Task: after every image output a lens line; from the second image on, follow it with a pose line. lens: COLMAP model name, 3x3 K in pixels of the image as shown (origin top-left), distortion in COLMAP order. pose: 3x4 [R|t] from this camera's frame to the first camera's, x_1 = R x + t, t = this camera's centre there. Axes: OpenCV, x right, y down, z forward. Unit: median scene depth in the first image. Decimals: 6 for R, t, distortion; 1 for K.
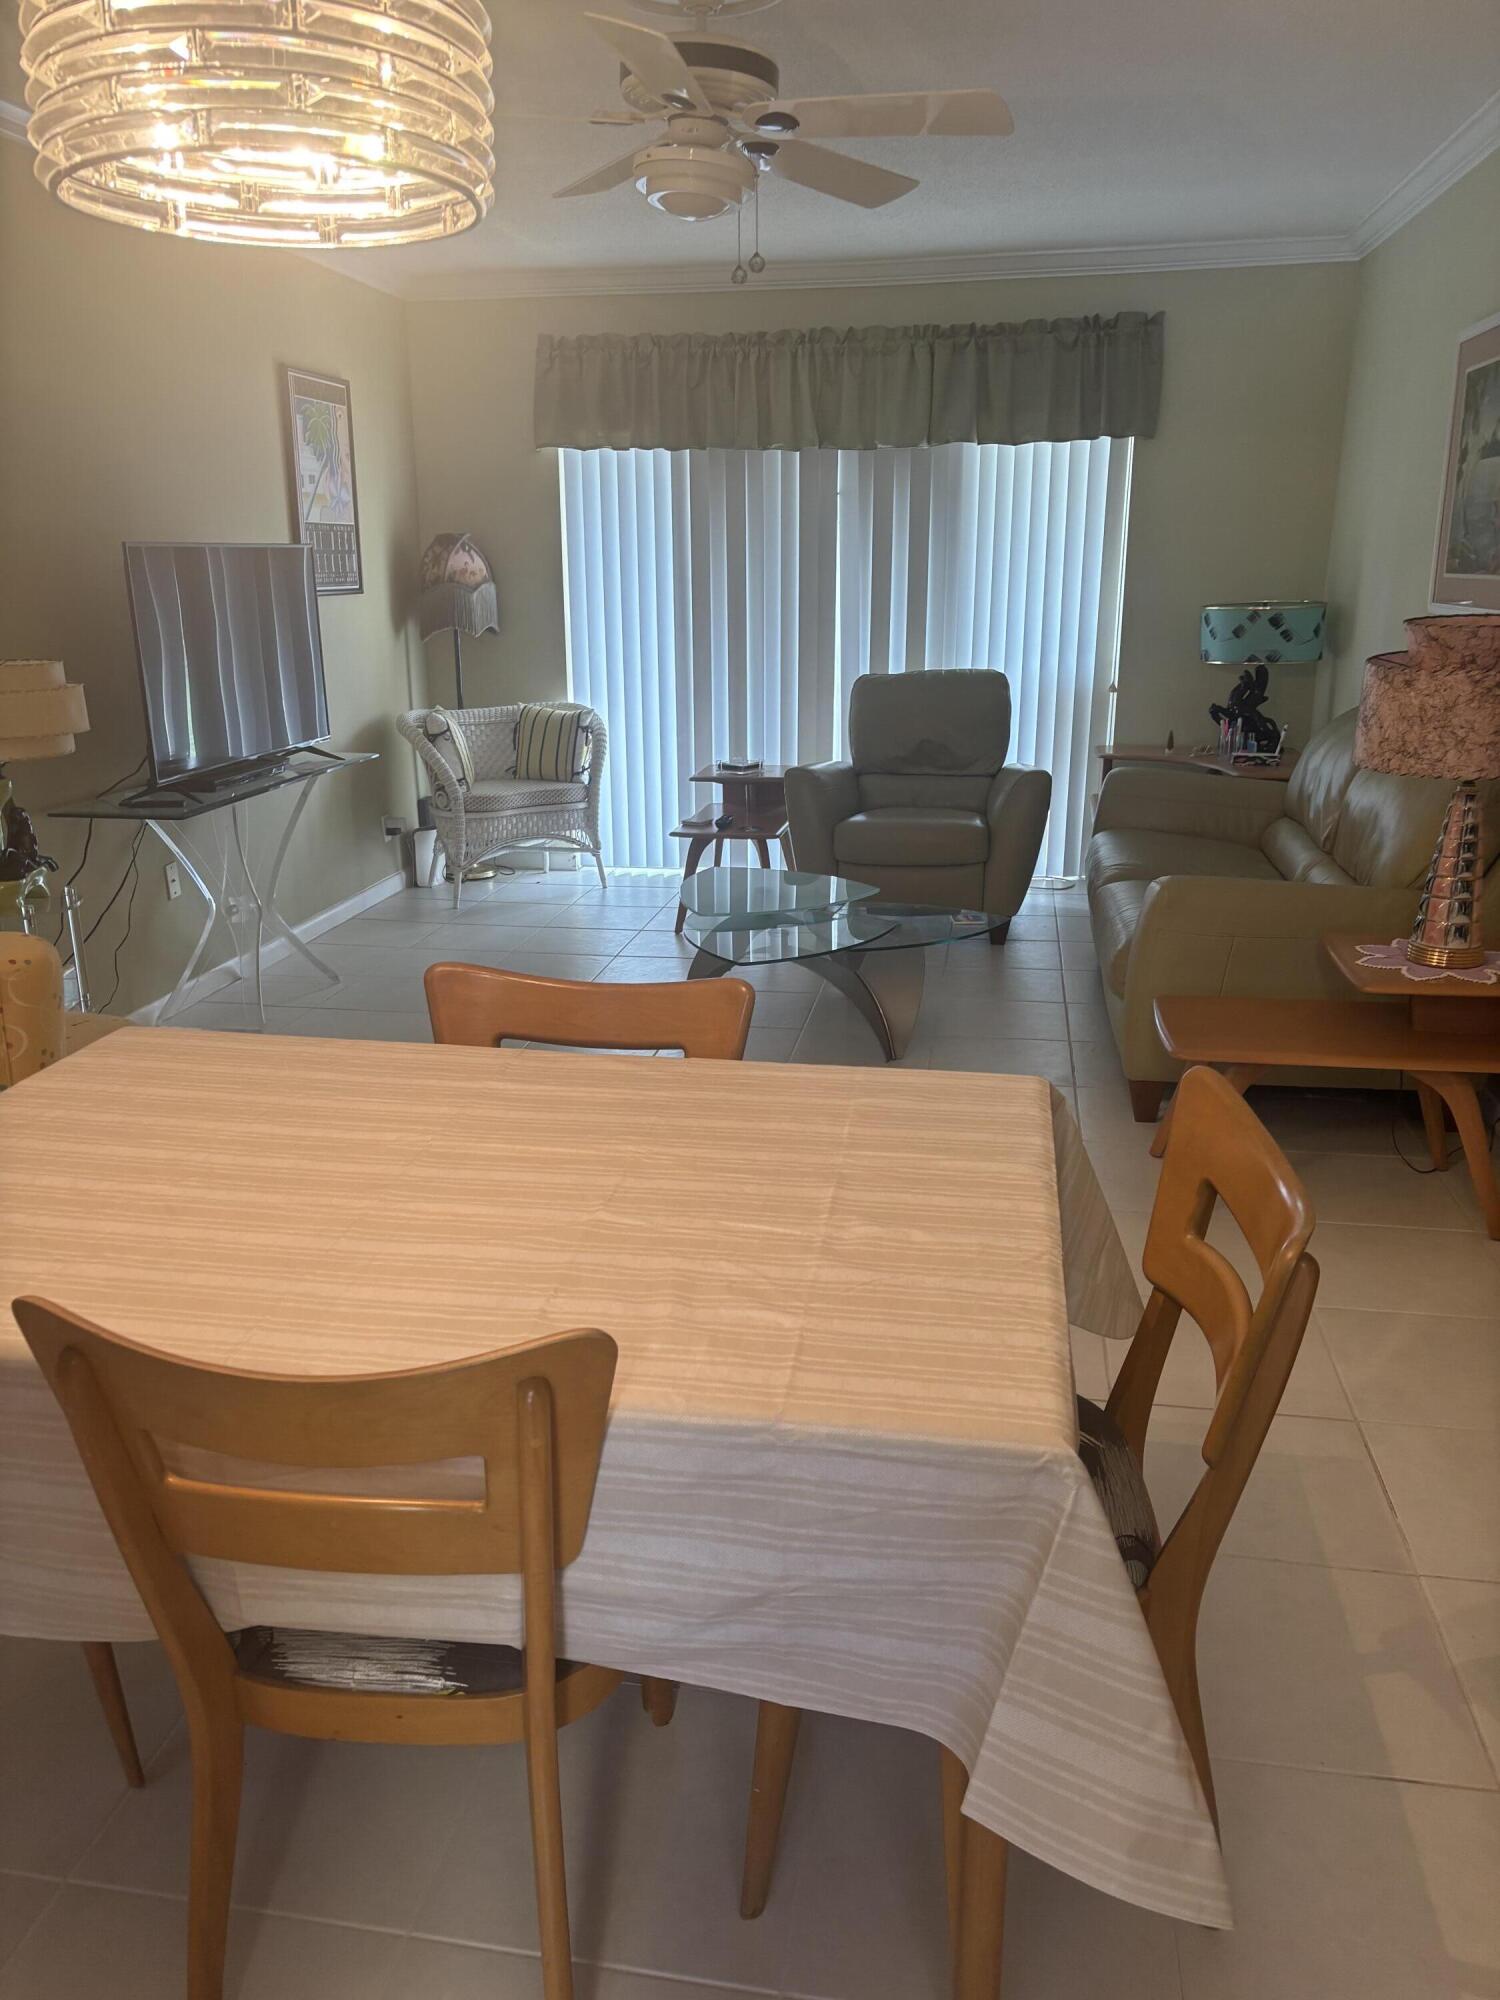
lens RADIAL K [[1492.9, 0, 749.1], [0, 1492.9, 1041.3], [0, 0, 1]] dist [0.008062, 0.007052]
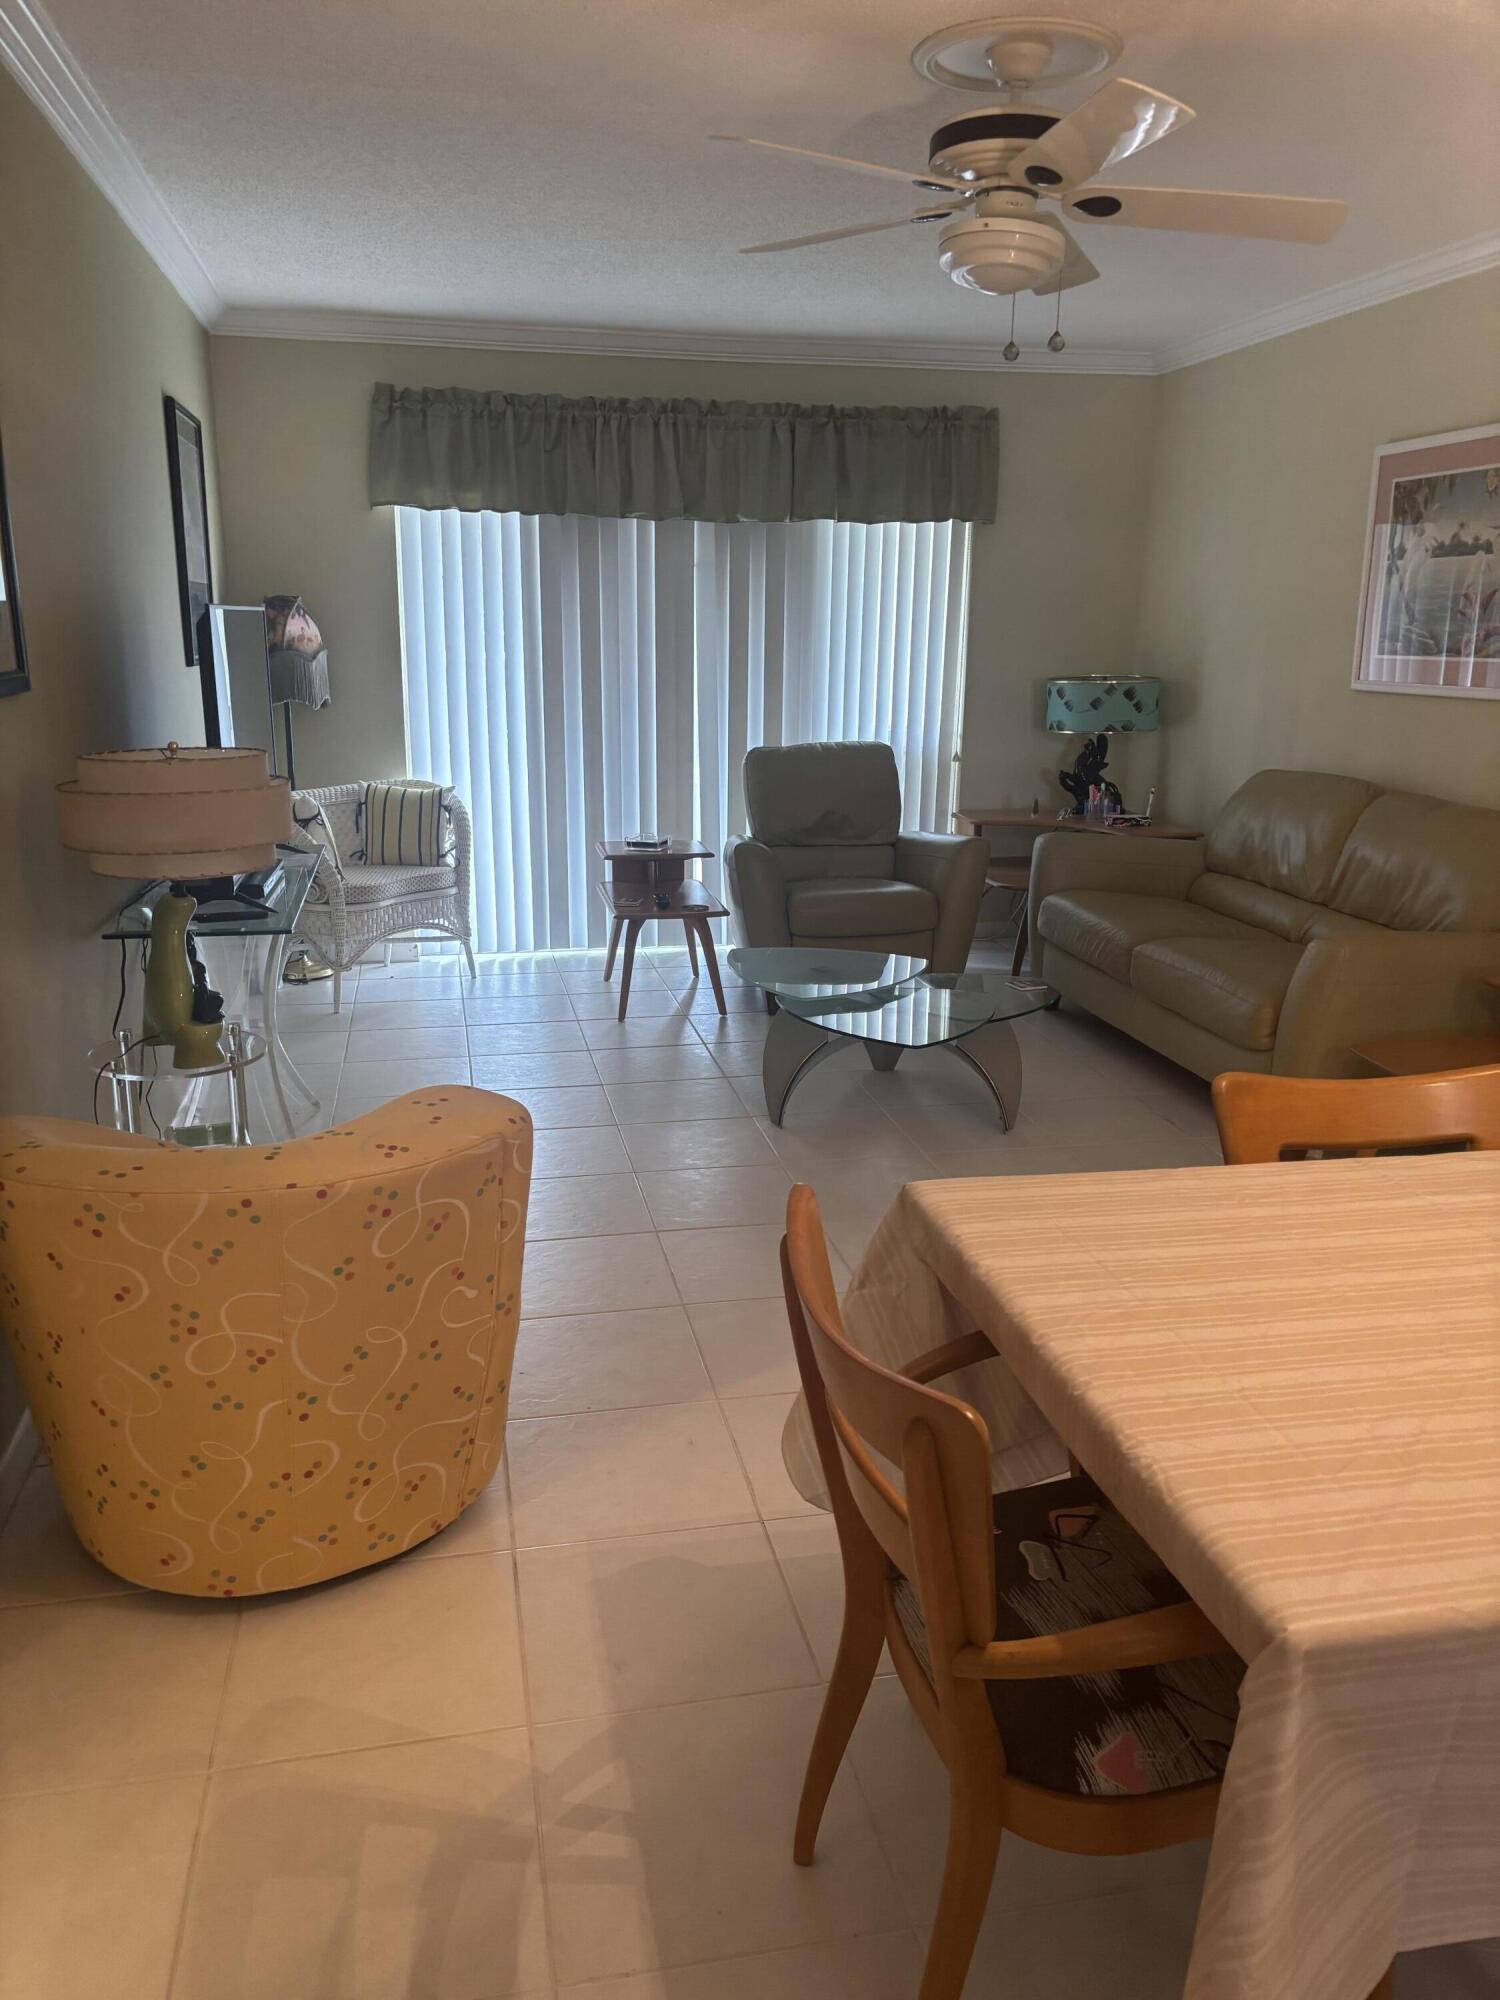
lens RADIAL K [[1492.9, 0, 749.1], [0, 1492.9, 1041.3], [0, 0, 1]] dist [0.008062, 0.007052]
pose [[0.931884, -0.081514, 0.353479, -0.292655], [0.095611, 0.995163, -0.022574, -0.029305], [-0.349929, 0.054833, 0.935170, 0.086930]]
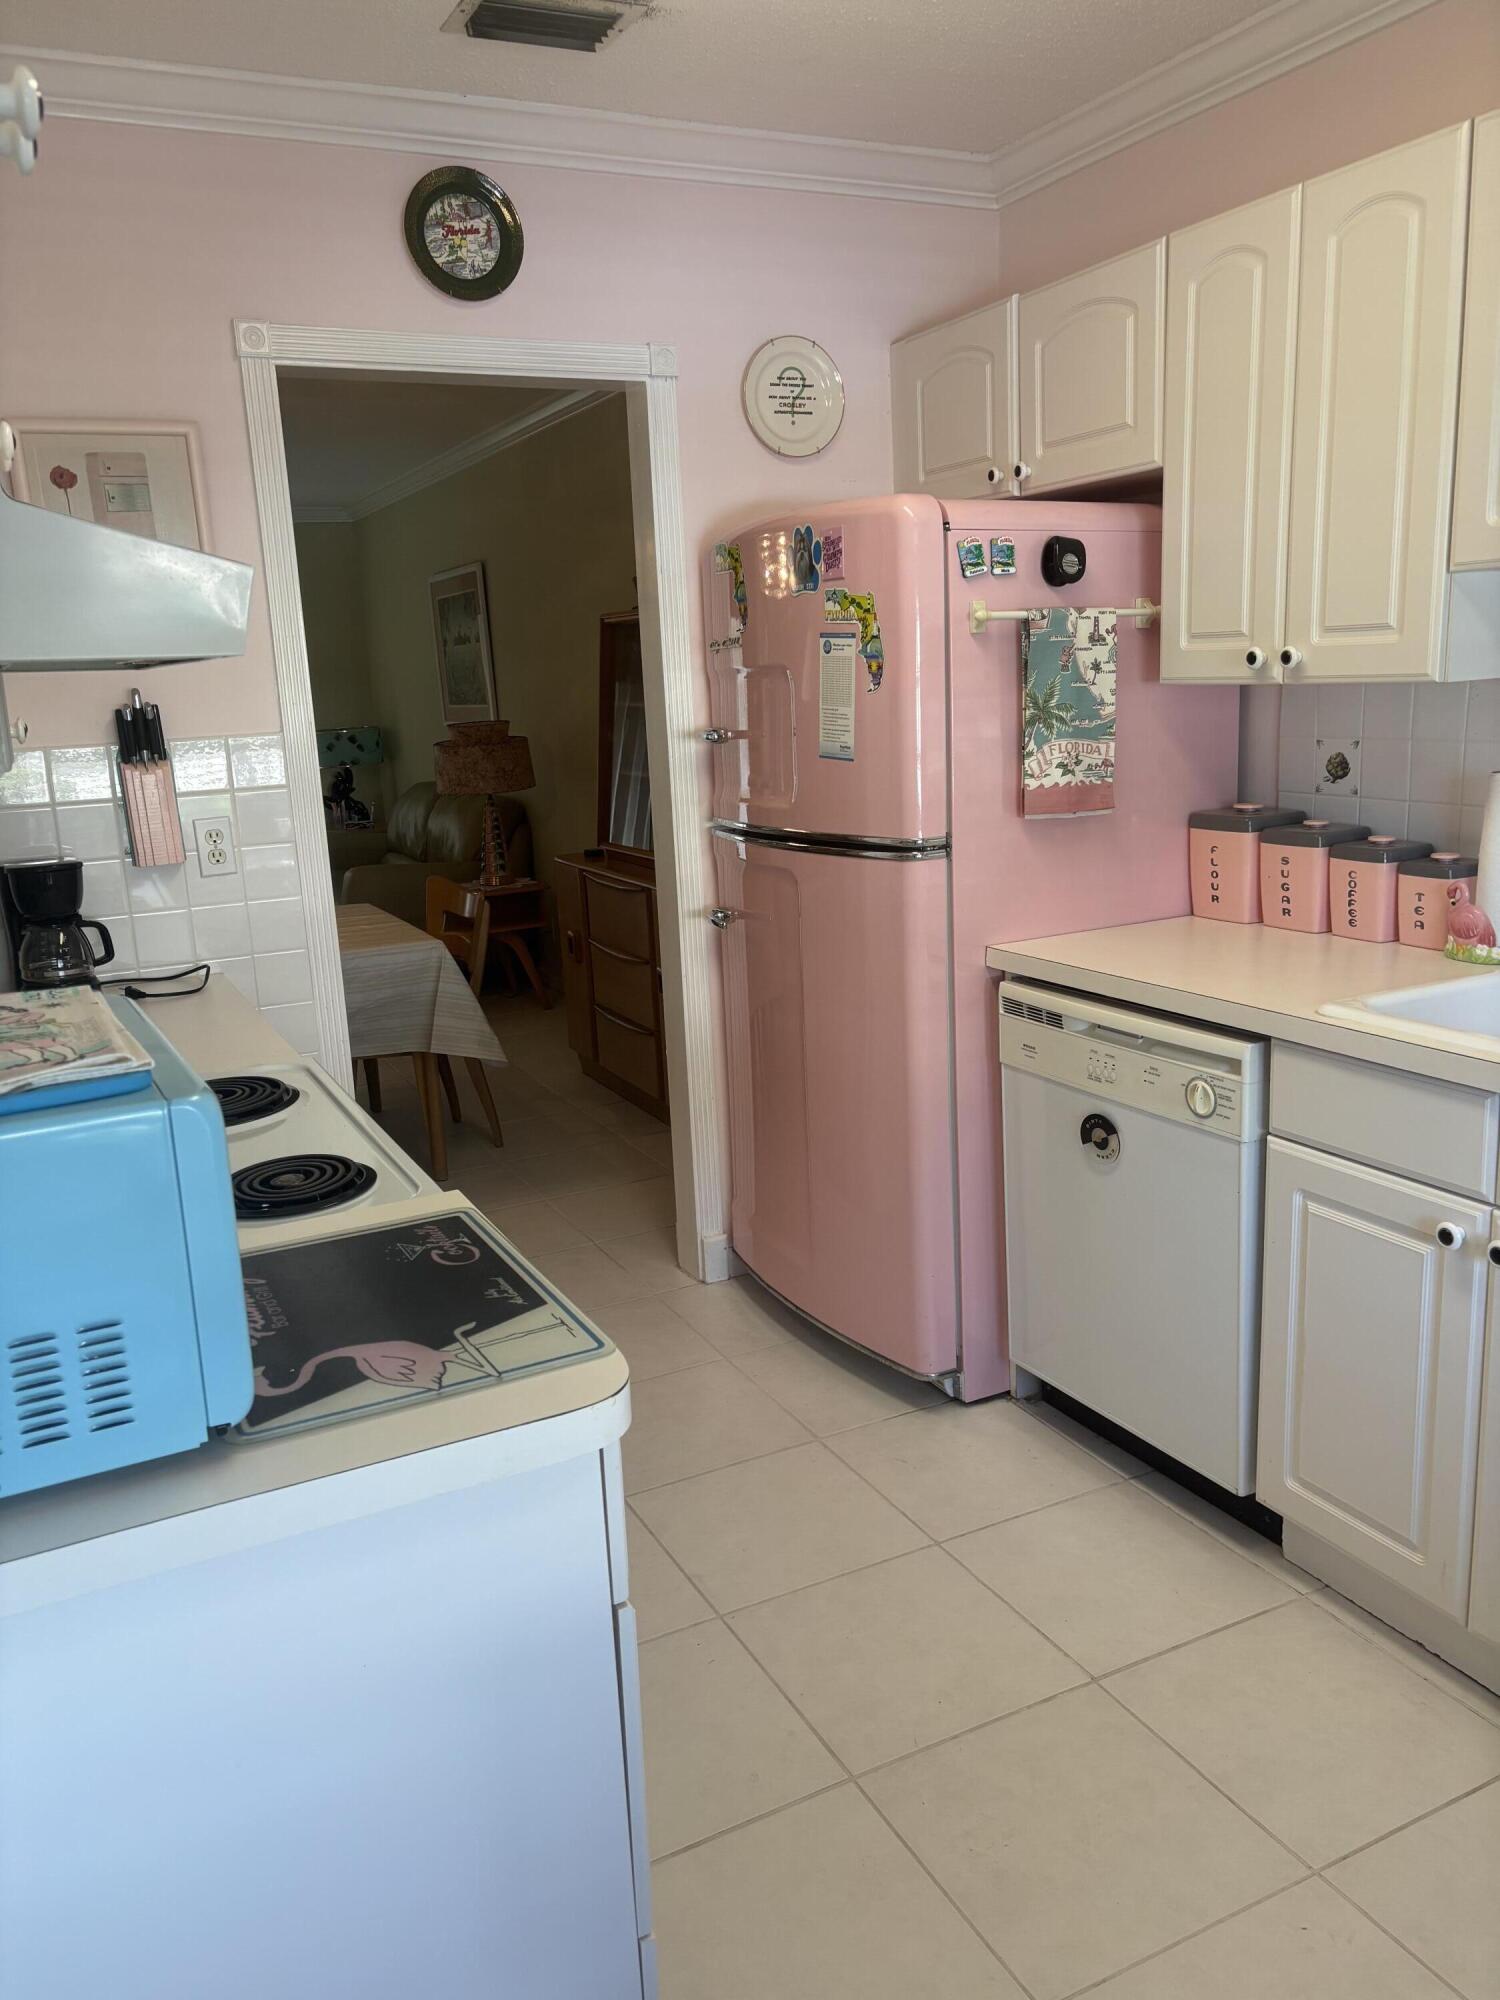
lens RADIAL K [[1492.9, 0, 749.1], [0, 1492.9, 1041.3], [0, 0, 1]] dist [0.008062, 0.007052]
pose [[0.804250, -0.172239, 0.568785, -0.248808], [0.222468, 0.974747, -0.019393, 0.145342], [-0.551081, 0.142133, 0.822258, -0.457081]]
